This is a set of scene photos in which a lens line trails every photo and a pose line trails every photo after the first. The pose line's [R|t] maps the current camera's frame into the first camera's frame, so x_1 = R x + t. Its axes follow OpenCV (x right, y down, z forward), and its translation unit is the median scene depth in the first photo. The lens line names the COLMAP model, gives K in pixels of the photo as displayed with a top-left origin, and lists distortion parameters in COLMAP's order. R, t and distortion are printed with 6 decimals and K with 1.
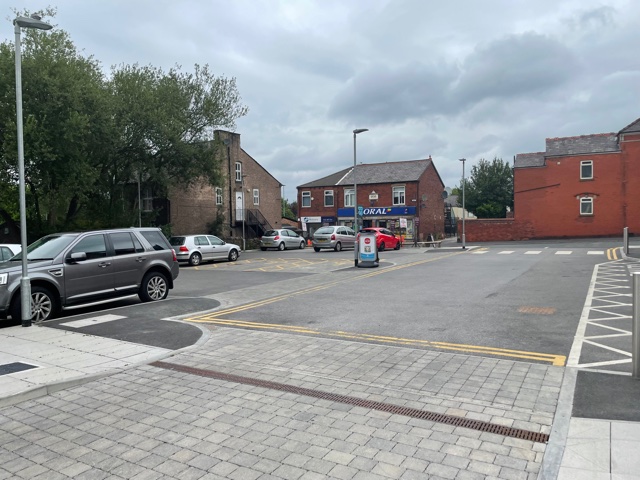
lens RADIAL K [[477.4, 0, 320.2], [0, 477.4, 239.9], [0, 0, 1]] dist [0.048452, -0.038260]
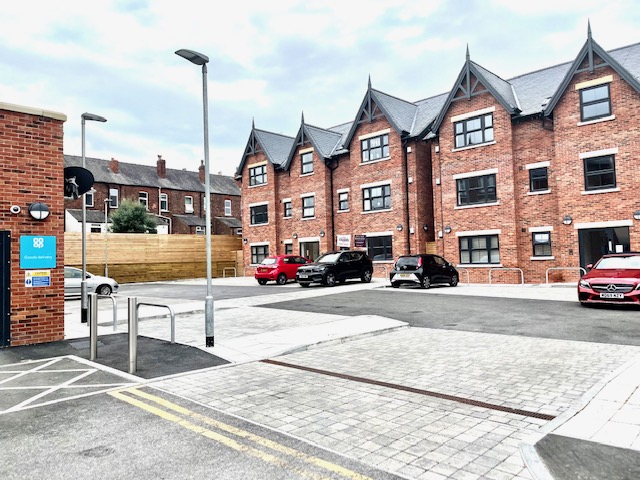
lens RADIAL K [[477.4, 0, 319.6], [0, 477.4, 238.0], [0, 0, 1]] dist [0.048452, -0.038260]
pose [[-0.968036, 0.054724, 0.244767, -0.197869], [0.051351, 0.998477, -0.020148, -0.040798], [-0.245497, -0.006935, -0.969373, 1.928854]]
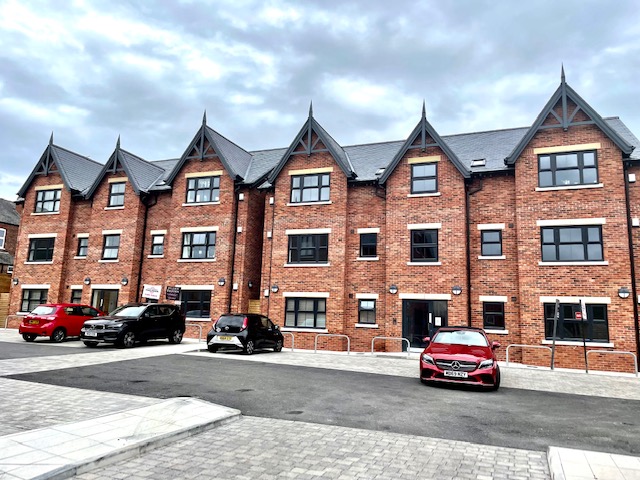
lens RADIAL K [[477.4, 0, 326.7], [0, 477.4, 236.5], [0, 0, 1]] dist [0.048452, -0.038260]
pose [[-0.987118, -0.046423, -0.153113, -0.106061], [-0.025311, 0.990240, -0.137053, -0.038104], [0.157981, -0.131412, -0.978659, 1.599165]]
